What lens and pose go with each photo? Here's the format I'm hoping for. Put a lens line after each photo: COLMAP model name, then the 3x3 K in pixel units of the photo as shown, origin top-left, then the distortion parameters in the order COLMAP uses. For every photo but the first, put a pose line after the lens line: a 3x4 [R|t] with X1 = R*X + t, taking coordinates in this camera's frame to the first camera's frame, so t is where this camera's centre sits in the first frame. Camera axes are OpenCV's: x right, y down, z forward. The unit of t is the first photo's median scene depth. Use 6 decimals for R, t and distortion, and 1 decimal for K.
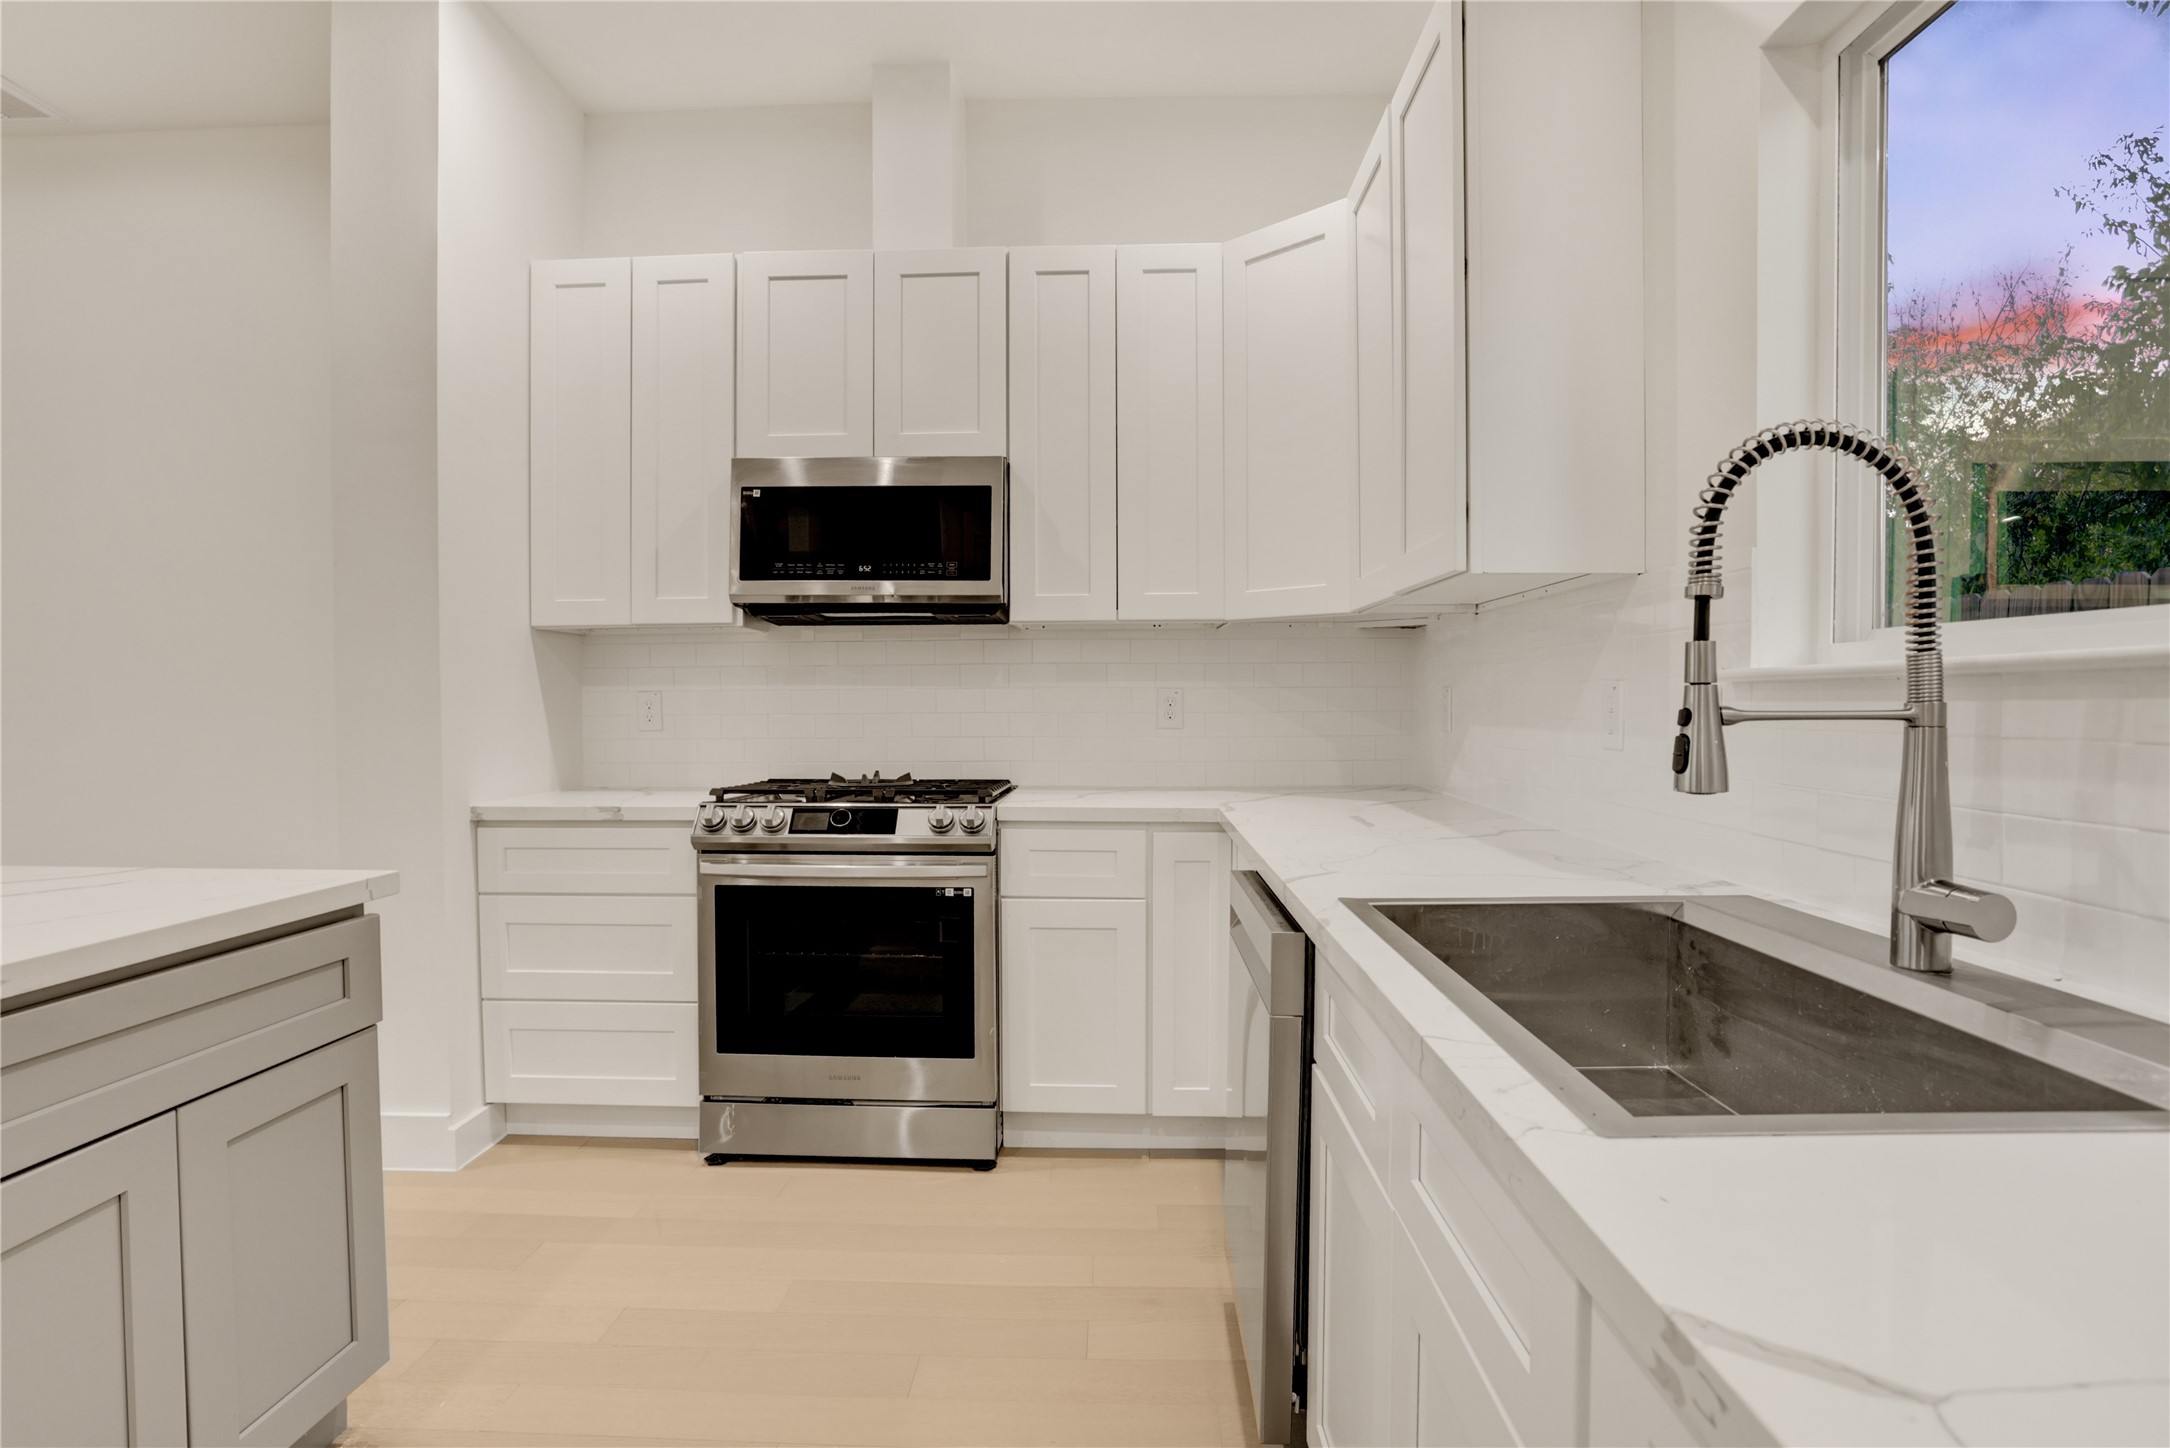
lens RADIAL K [[1160.5, 0, 1085.0], [0, 1160.5, 724.0], [0, 0, 1]] dist [-0.028569, 0.000036]
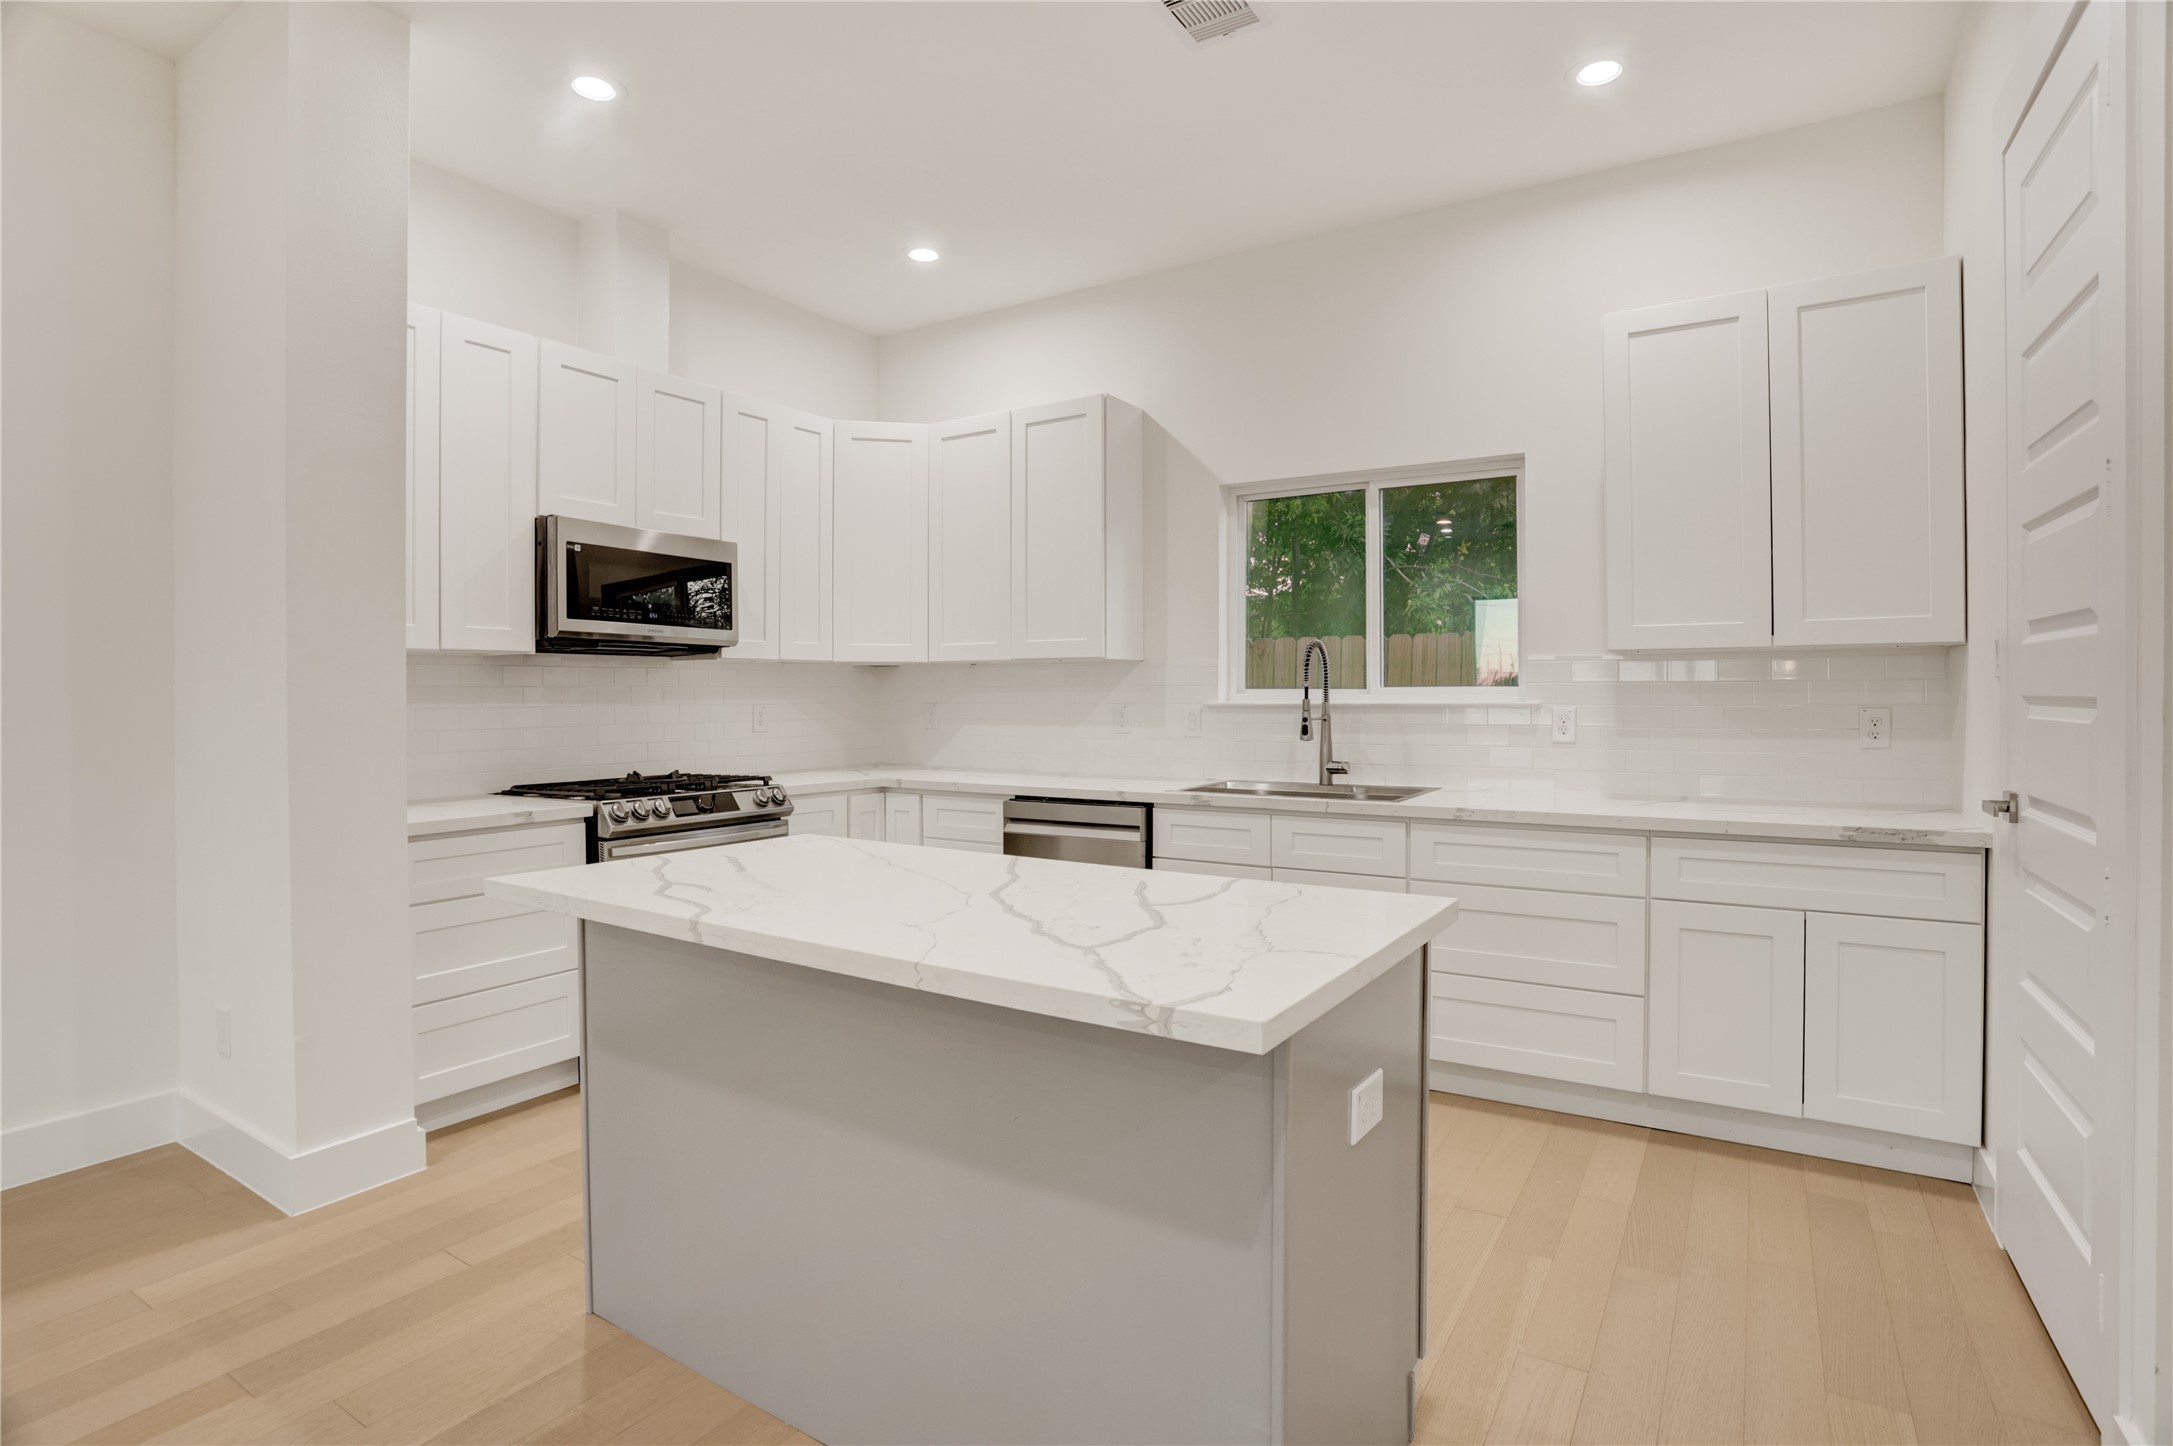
lens RADIAL K [[1094.2, 0, 1073.3], [0, 1094.2, 691.5], [0, 0, 1]] dist [-0.025198, 0.000503]
pose [[0.485933, 0.004656, 0.873984, -1.042248], [0.019388, 0.999682, -0.016106, -0.019472], [-0.873781, 0.024771, 0.485688, -0.011032]]
